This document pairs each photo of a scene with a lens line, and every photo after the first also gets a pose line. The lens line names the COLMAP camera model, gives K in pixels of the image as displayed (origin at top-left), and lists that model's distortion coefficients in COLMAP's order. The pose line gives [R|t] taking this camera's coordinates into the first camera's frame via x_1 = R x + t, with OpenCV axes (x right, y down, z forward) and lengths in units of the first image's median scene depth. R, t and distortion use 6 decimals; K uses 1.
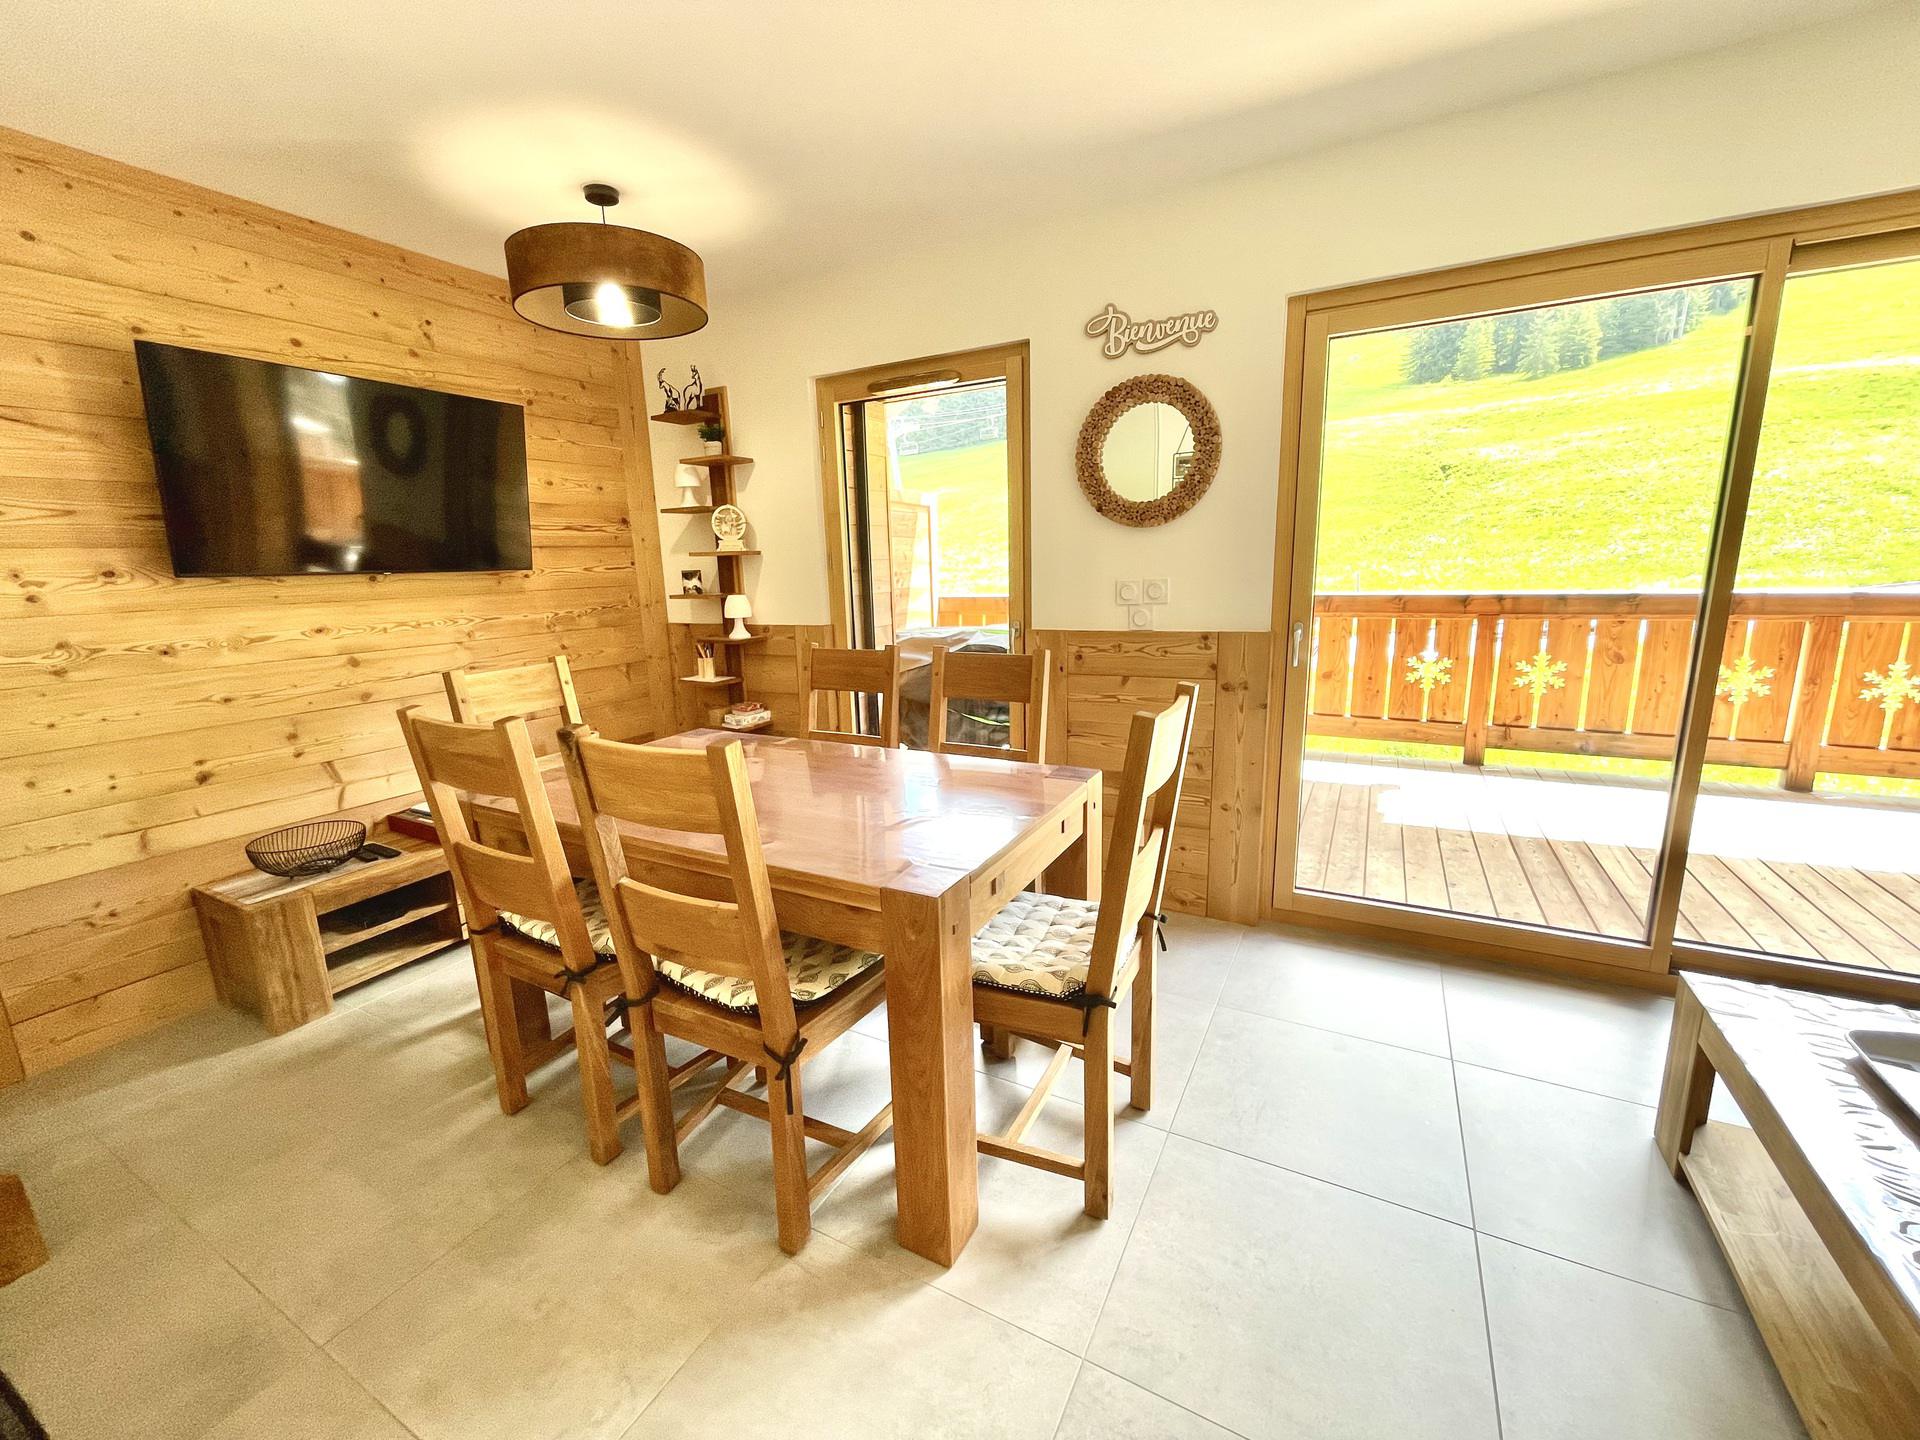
lens RADIAL K [[773.8, 0, 970.7], [0, 773.8, 723.0], [0, 0, 1]] dist [-0.000710, 0.000073]
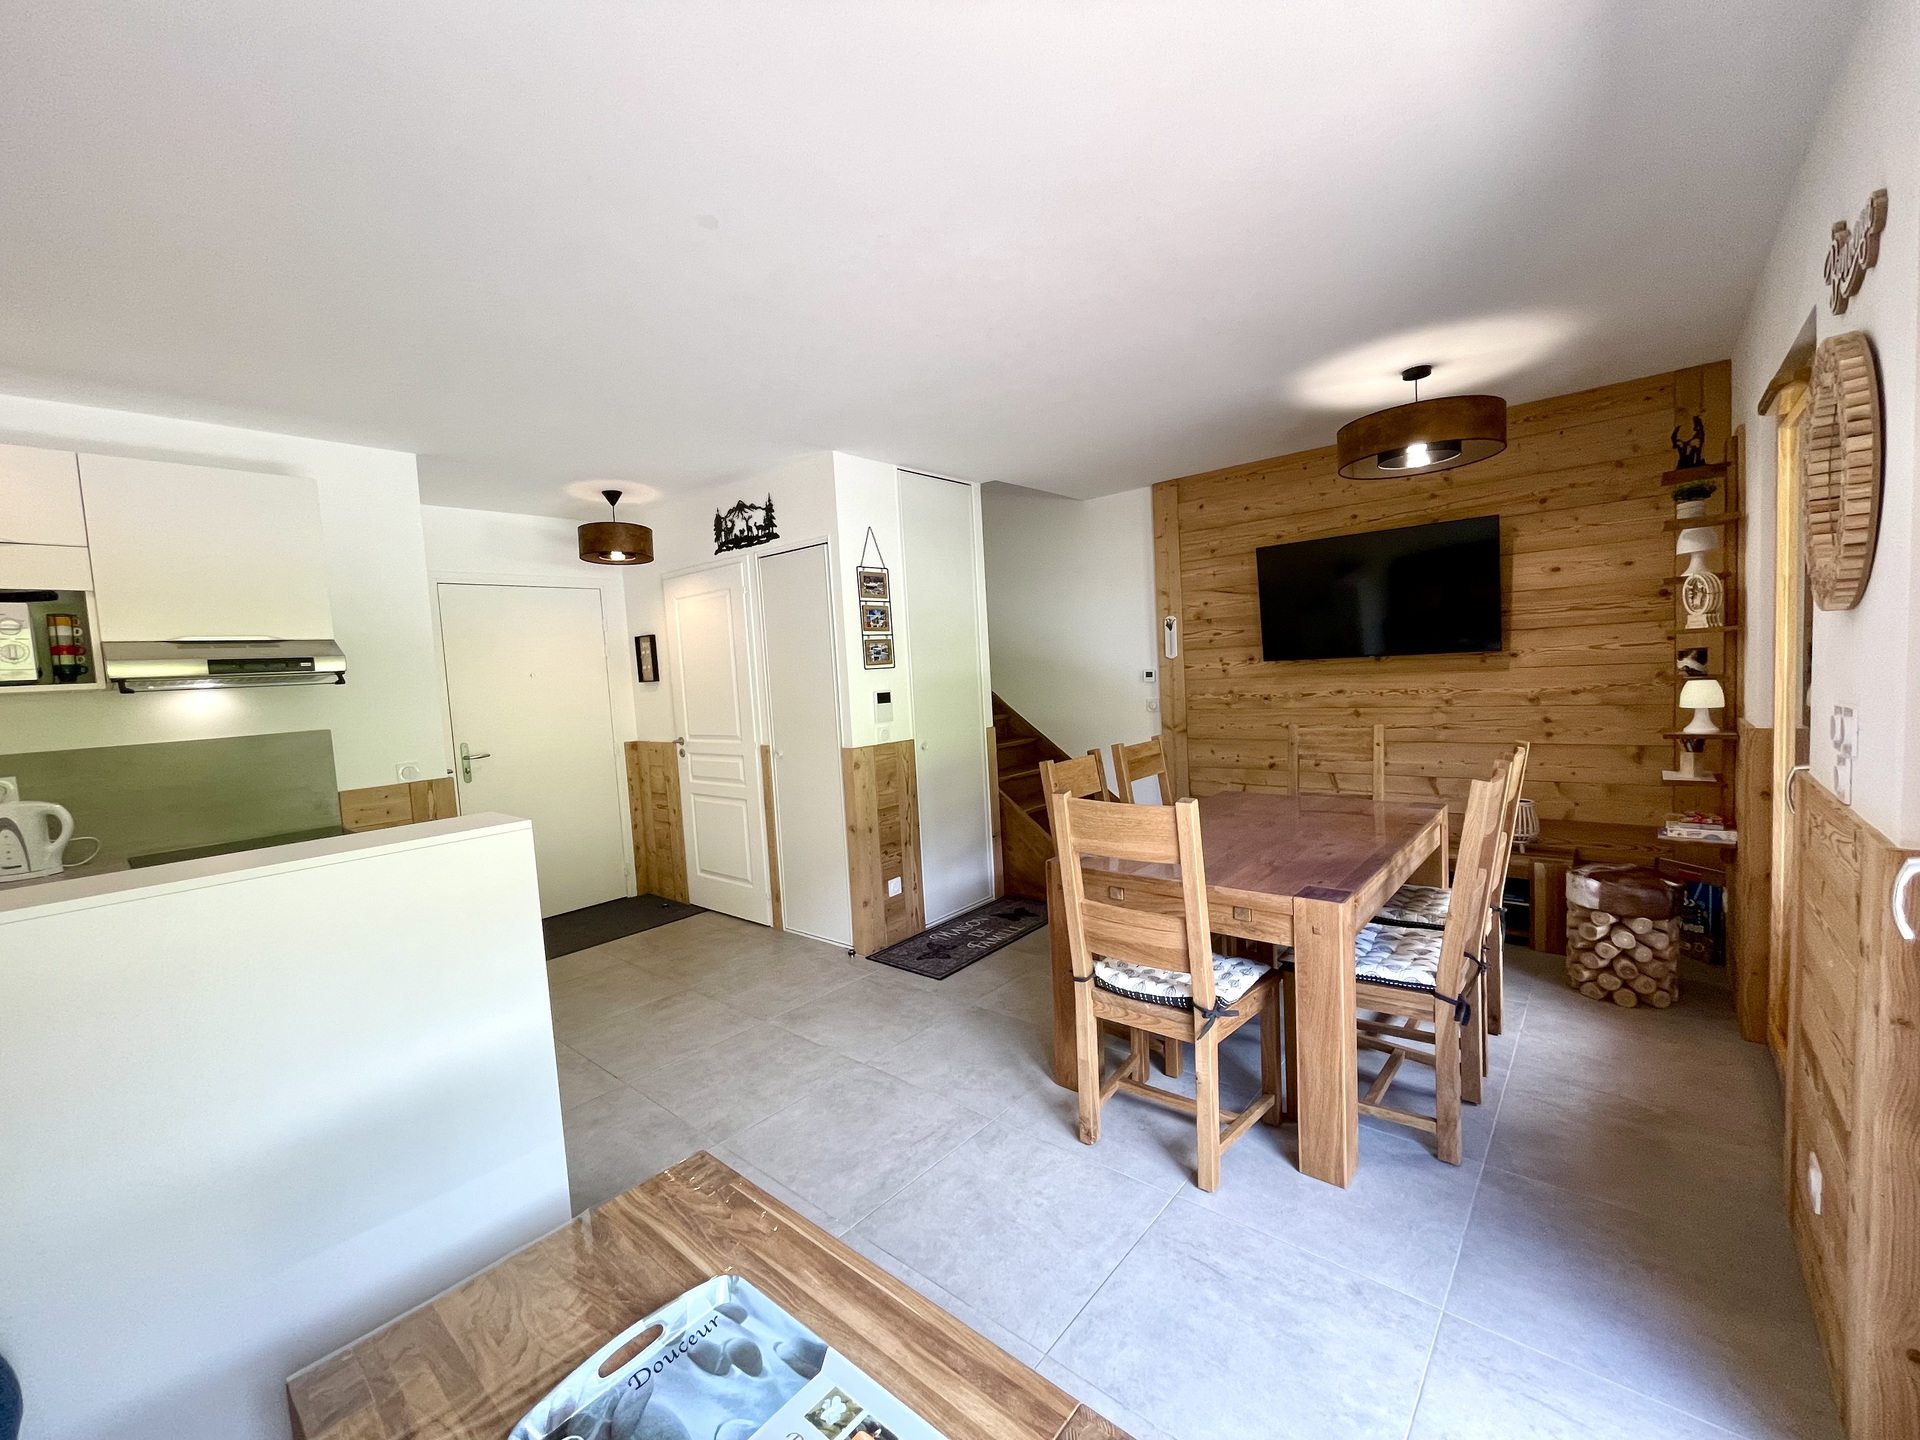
lens RADIAL K [[773.8, 0, 968.0], [0, 773.8, 720.3], [0, 0, 1]] dist [-0.000710, 0.000073]
pose [[-0.206356, 0.100634, -0.973288, 0.867988], [-0.145789, 0.980432, 0.132283, -0.158528], [0.967555, 0.169192, -0.187647, 0.554795]]
